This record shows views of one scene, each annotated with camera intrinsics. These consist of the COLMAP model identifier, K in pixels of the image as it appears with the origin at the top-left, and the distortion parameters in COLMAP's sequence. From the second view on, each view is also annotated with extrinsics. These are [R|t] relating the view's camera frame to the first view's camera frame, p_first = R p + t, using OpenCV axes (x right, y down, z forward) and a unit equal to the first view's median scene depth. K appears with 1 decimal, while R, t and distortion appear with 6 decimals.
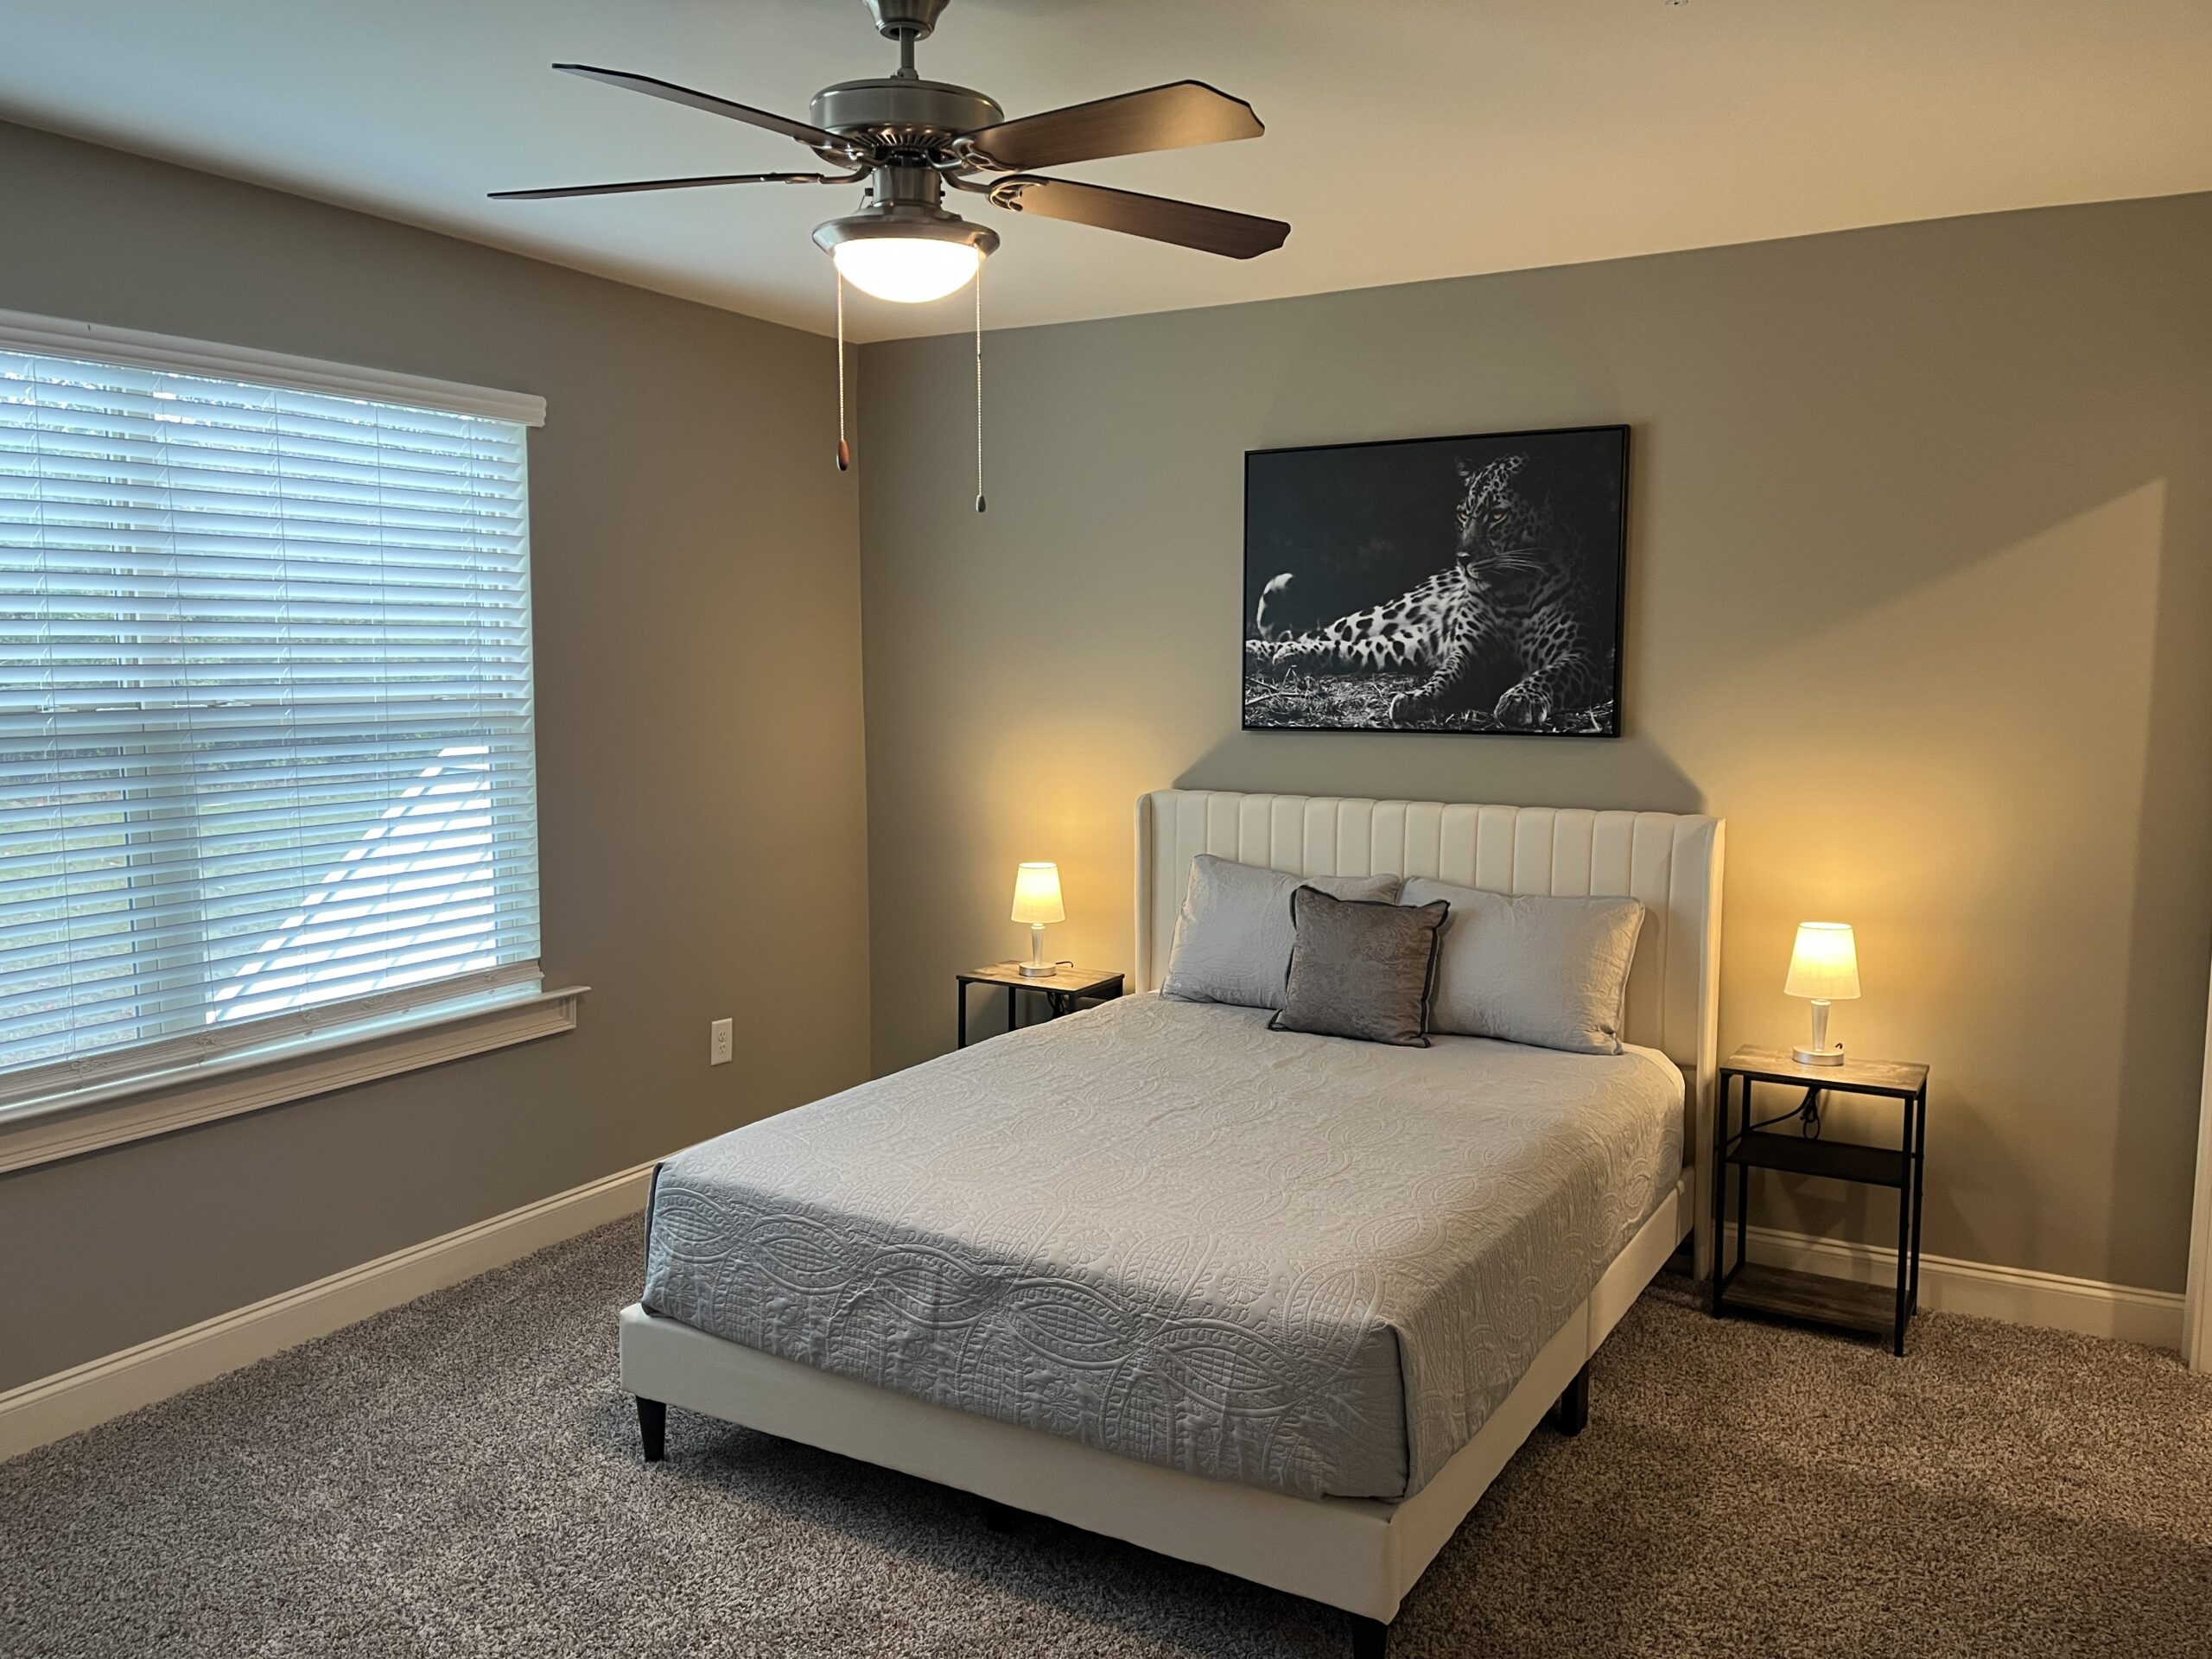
lens RADIAL K [[1662.6, 0, 1107.2], [0, 1662.6, 838.5], [0, 0, 1]] dist [0.063232, -0.077389]
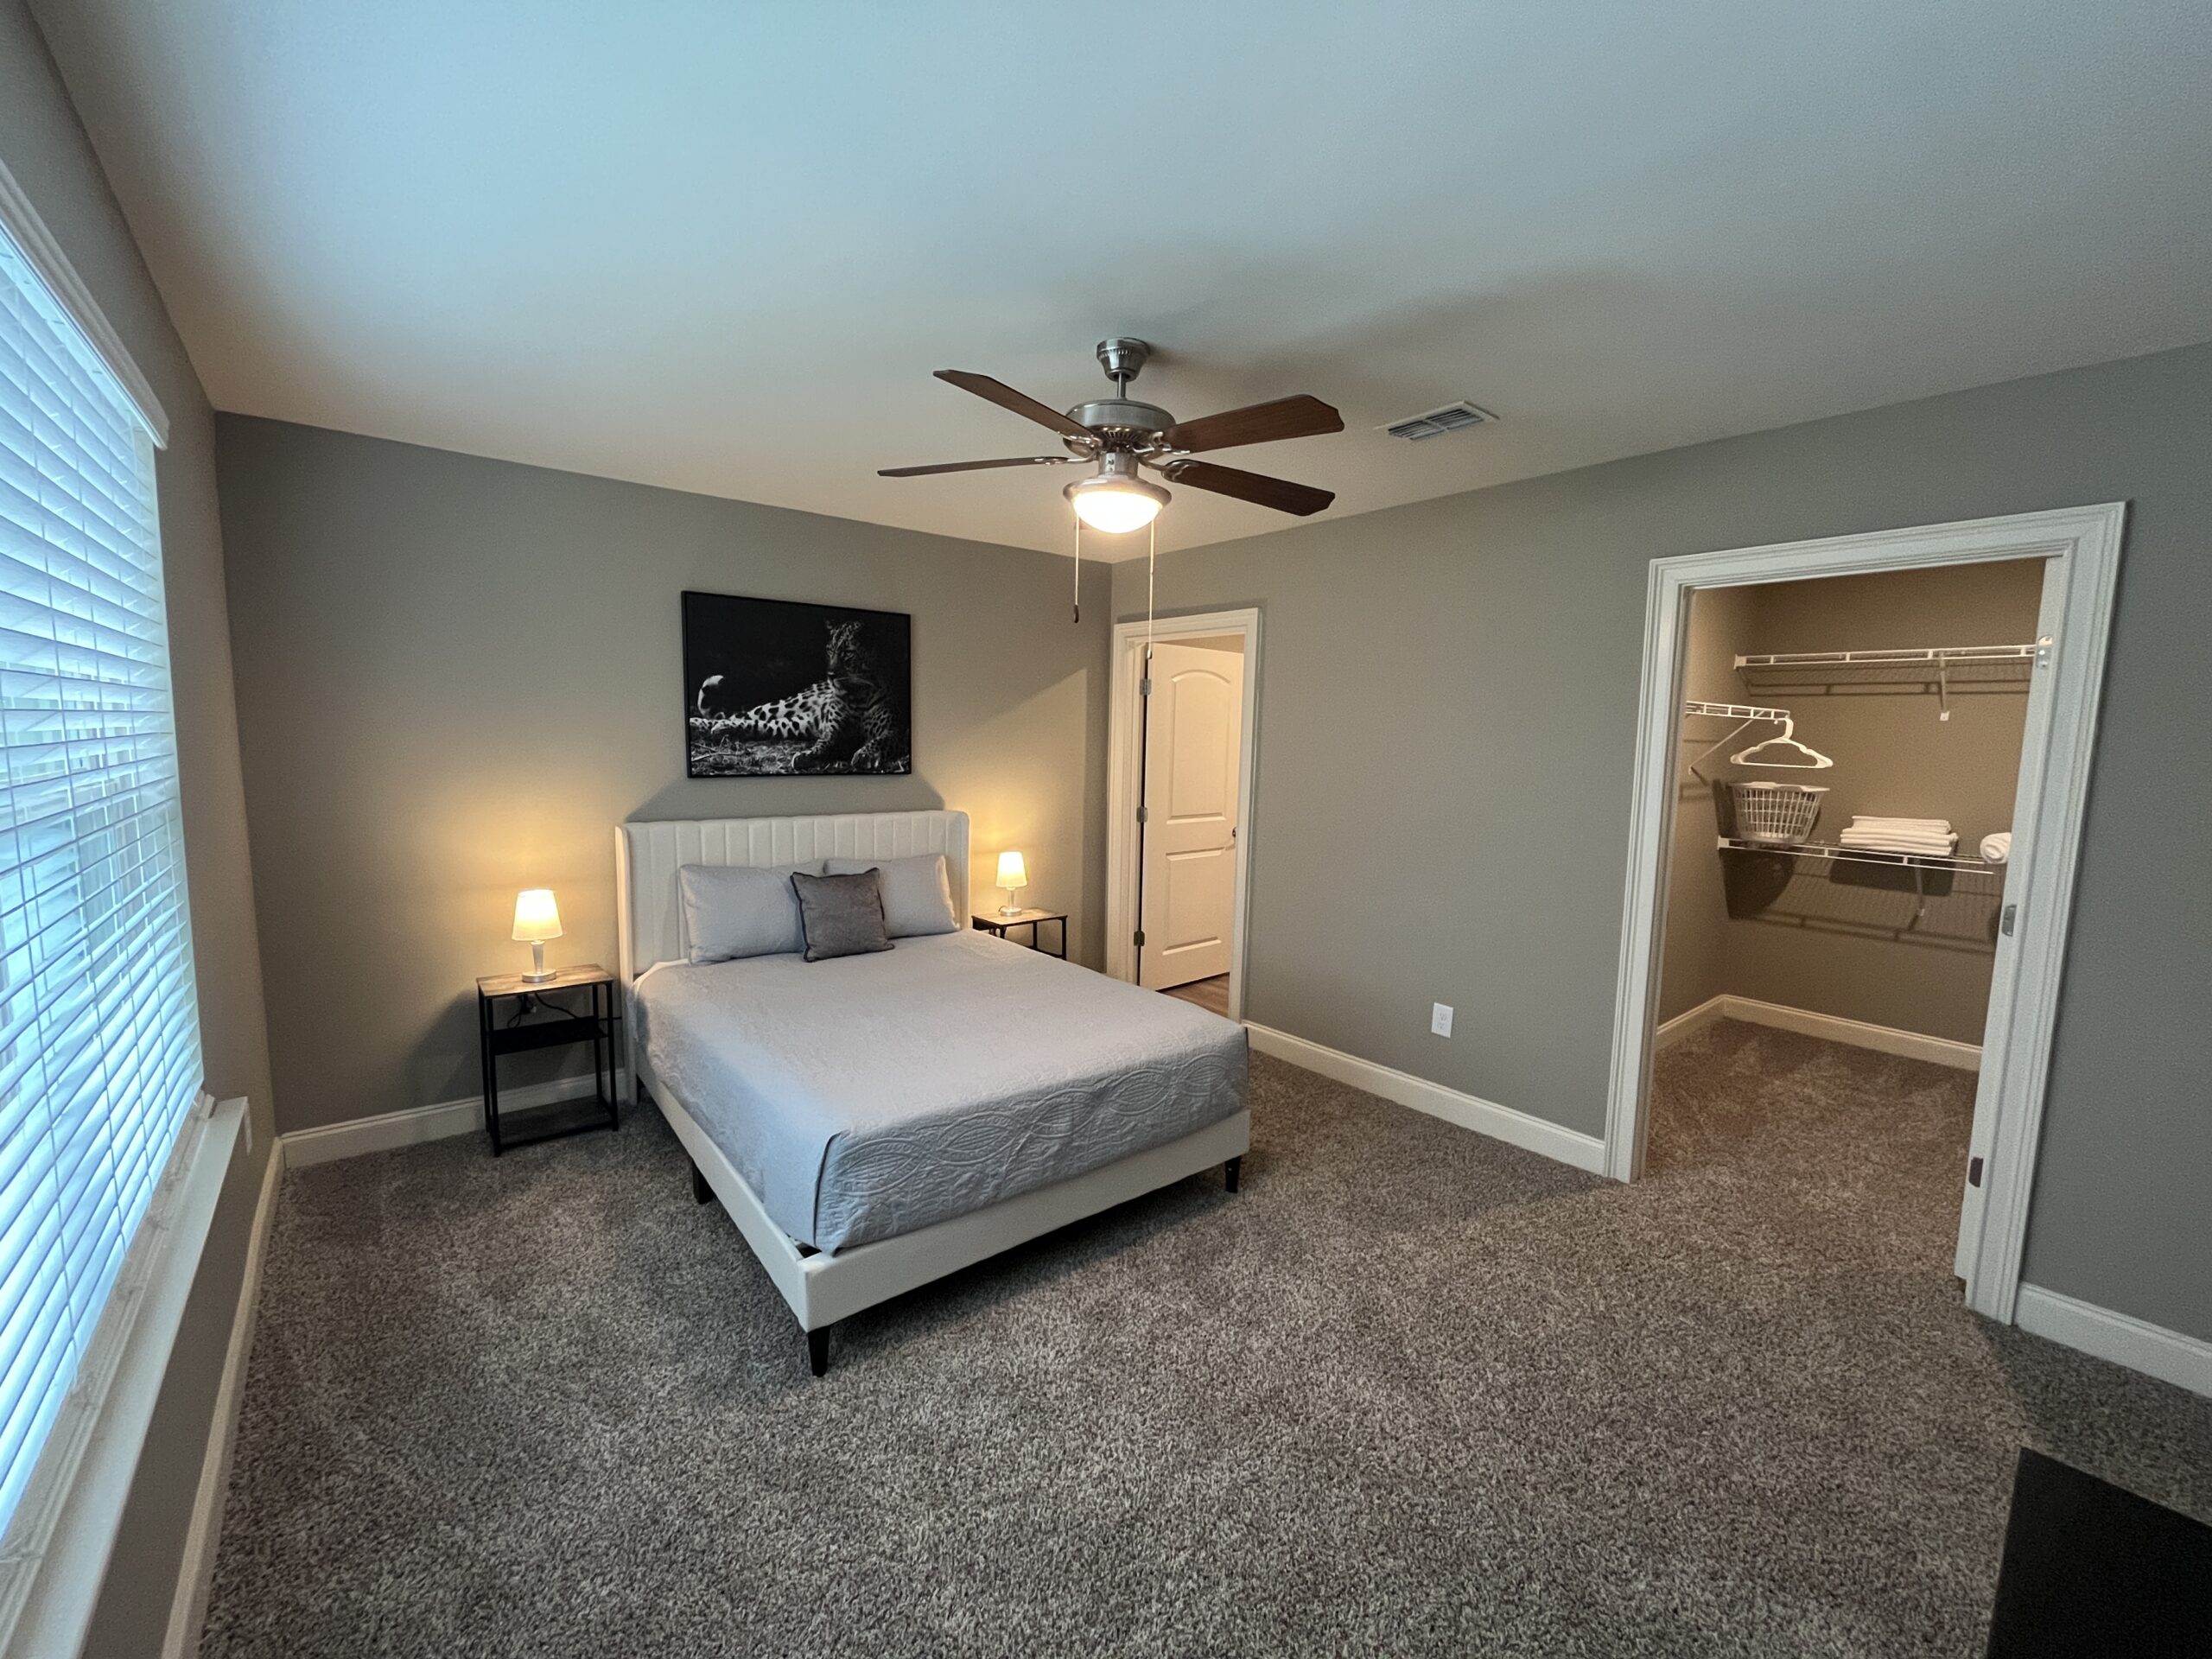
lens RADIAL K [[903.9, 0, 1110.0], [0, 903.9, 824.1], [0, 0, 1]] dist [-0.001602, -0.000082]
pose [[0.353334, -0.087910, 0.931357, -0.570102], [0.082469, 0.994626, 0.062596, -0.046434], [-0.931855, 0.054691, 0.358685, 0.384475]]
